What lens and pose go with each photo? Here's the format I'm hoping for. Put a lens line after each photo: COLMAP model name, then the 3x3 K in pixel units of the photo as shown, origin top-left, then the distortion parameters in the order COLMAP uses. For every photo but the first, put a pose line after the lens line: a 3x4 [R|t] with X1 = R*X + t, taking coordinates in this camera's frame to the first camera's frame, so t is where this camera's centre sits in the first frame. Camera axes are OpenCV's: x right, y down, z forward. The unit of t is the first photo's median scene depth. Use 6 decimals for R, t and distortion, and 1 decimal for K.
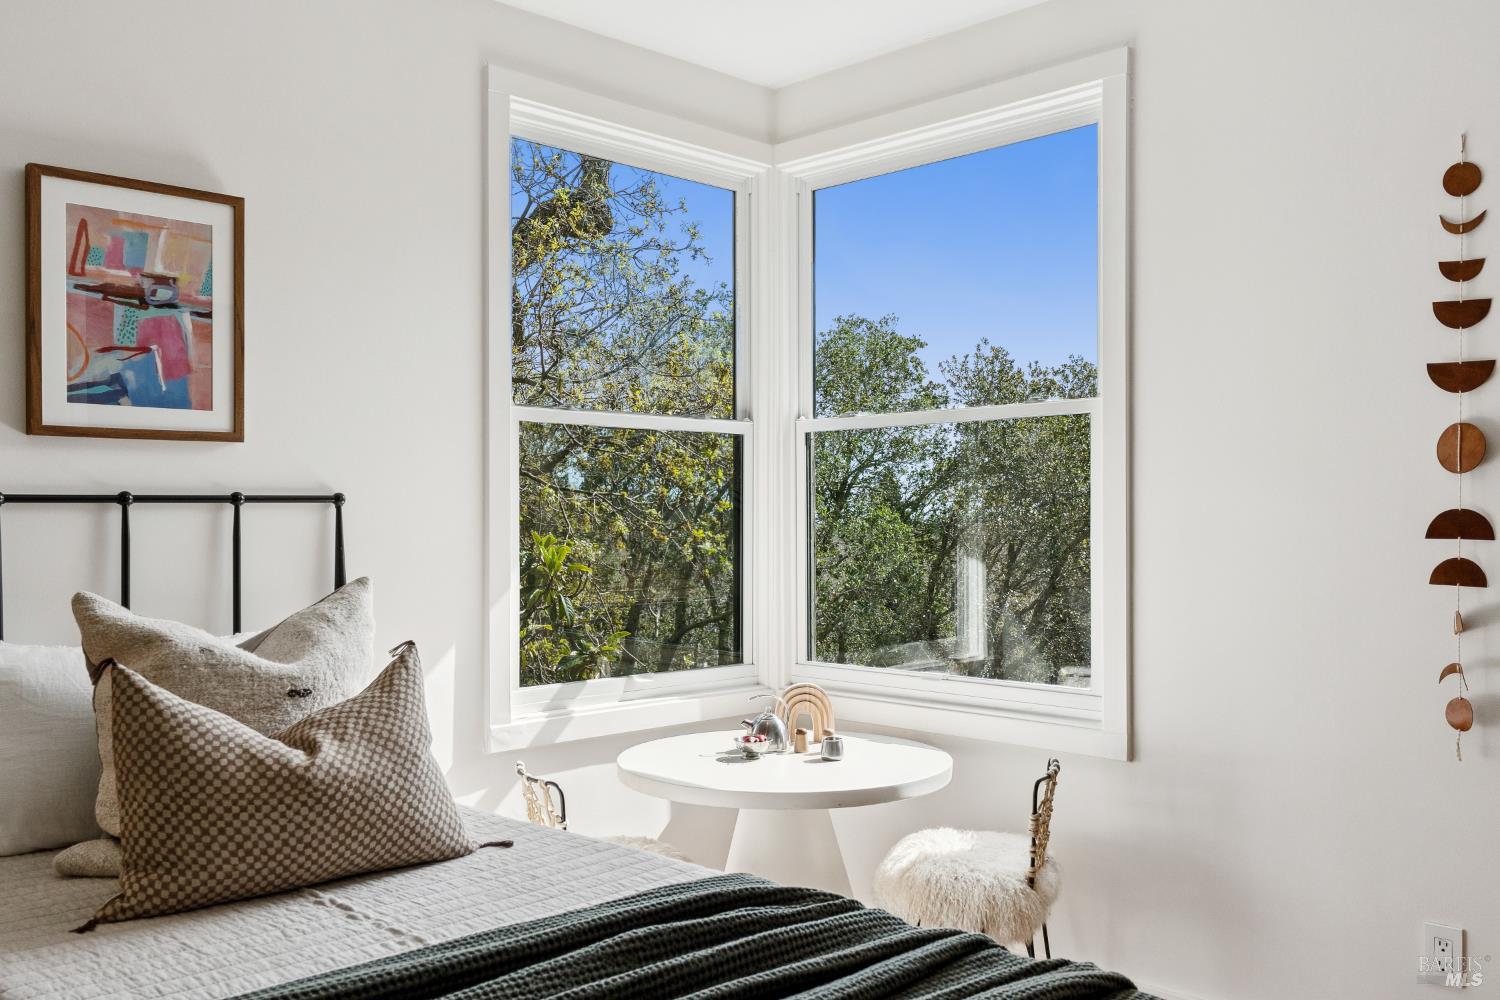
lens RADIAL K [[1291.7, 0, 753.4], [0, 1291.7, 521.5], [0, 0, 1]] dist [-0.001446, 0.008808]
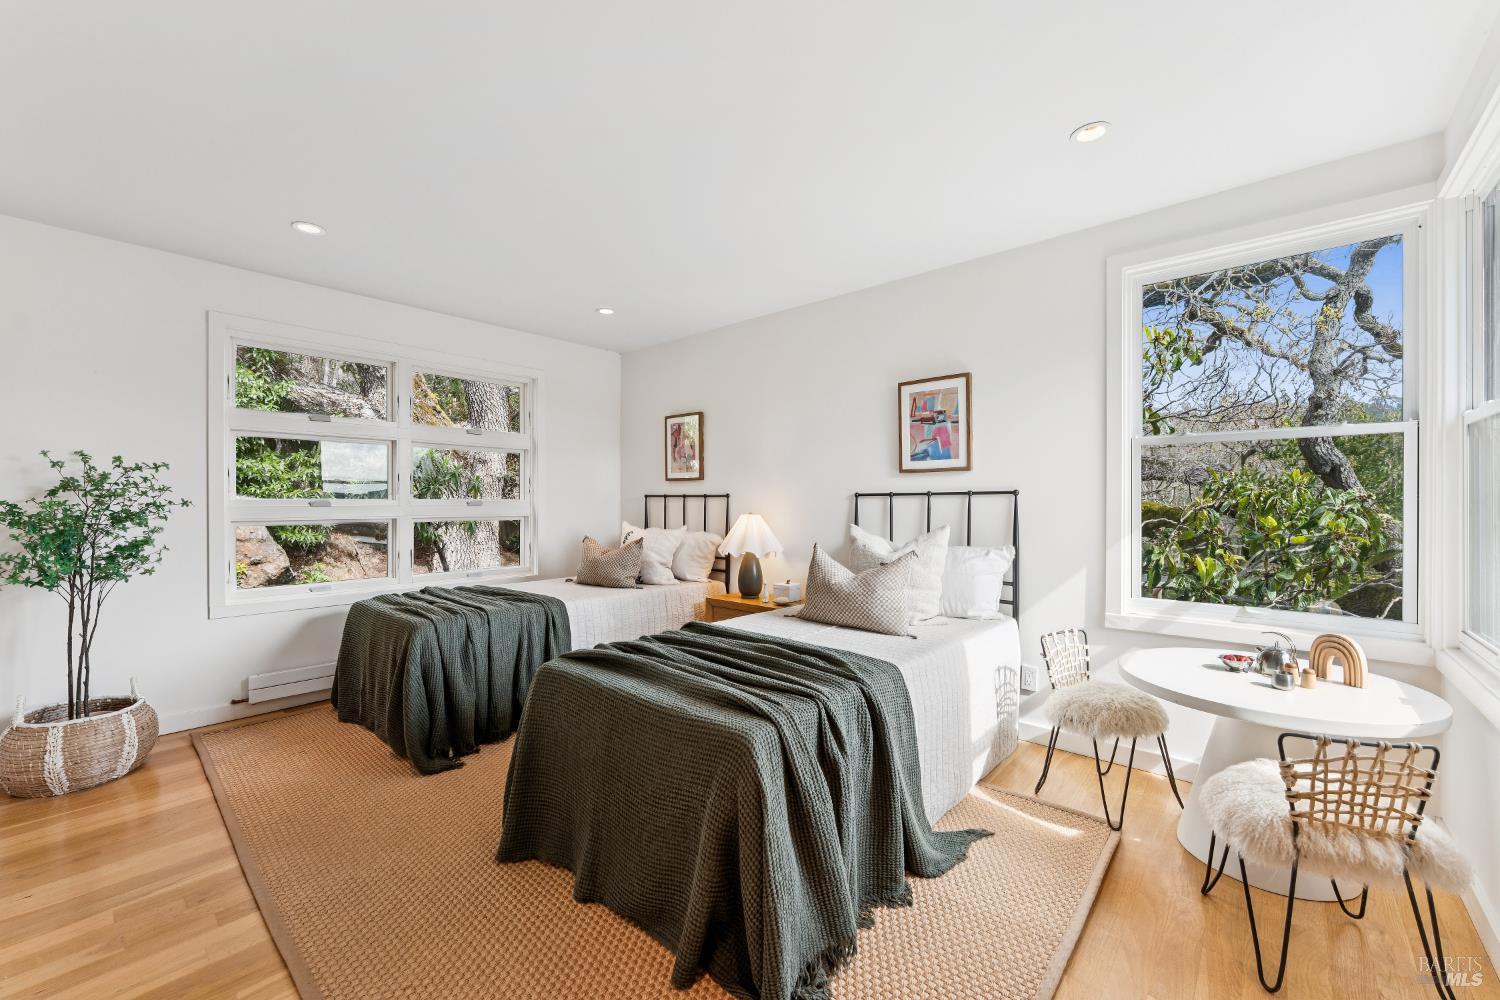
lens RADIAL K [[592.5, 0, 760.6], [0, 592.5, 502.0], [0, 0, 1]] dist [-0.003318, -0.001485]
pose [[0.085170, 0.004306, -0.996357, 0.716192], [-0.002520, 0.999988, 0.004107, -0.004167], [0.996363, 0.002161, 0.085180, 0.507554]]
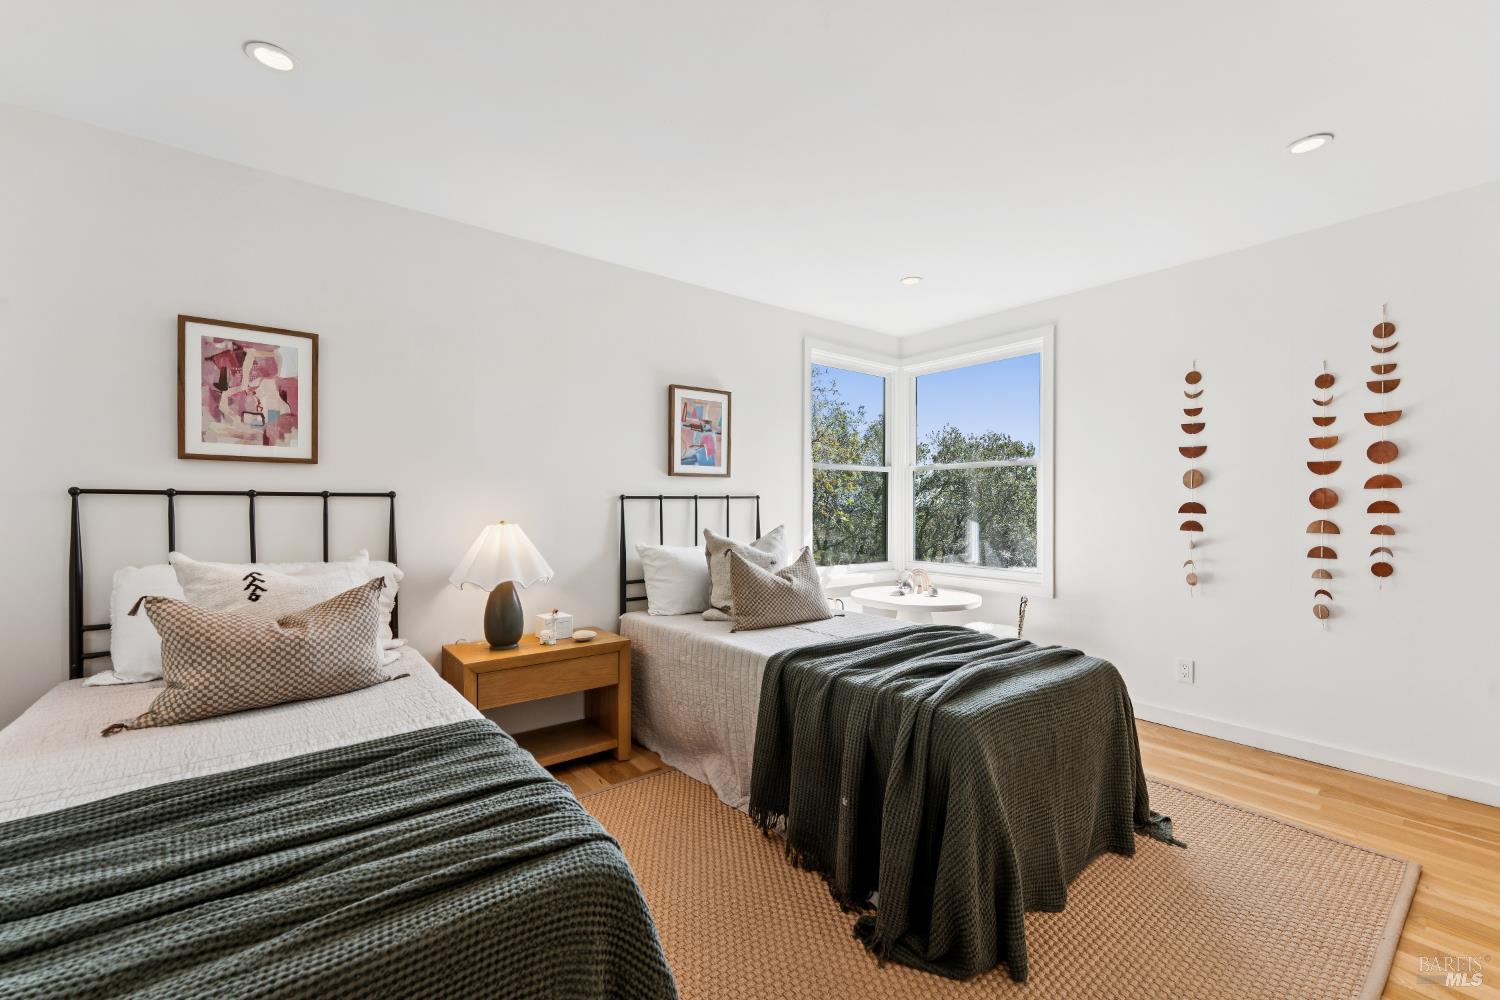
lens RADIAL K [[592.5, 0, 755.8], [0, 592.5, 506.1], [0, 0, 1]] dist [-0.003318, -0.001485]
pose [[0.992658, 0.002846, -0.120923, -0.183527], [-0.002930, 0.999996, -0.000518, 0.001879], [0.120921, 0.000869, 0.992662, -0.293337]]
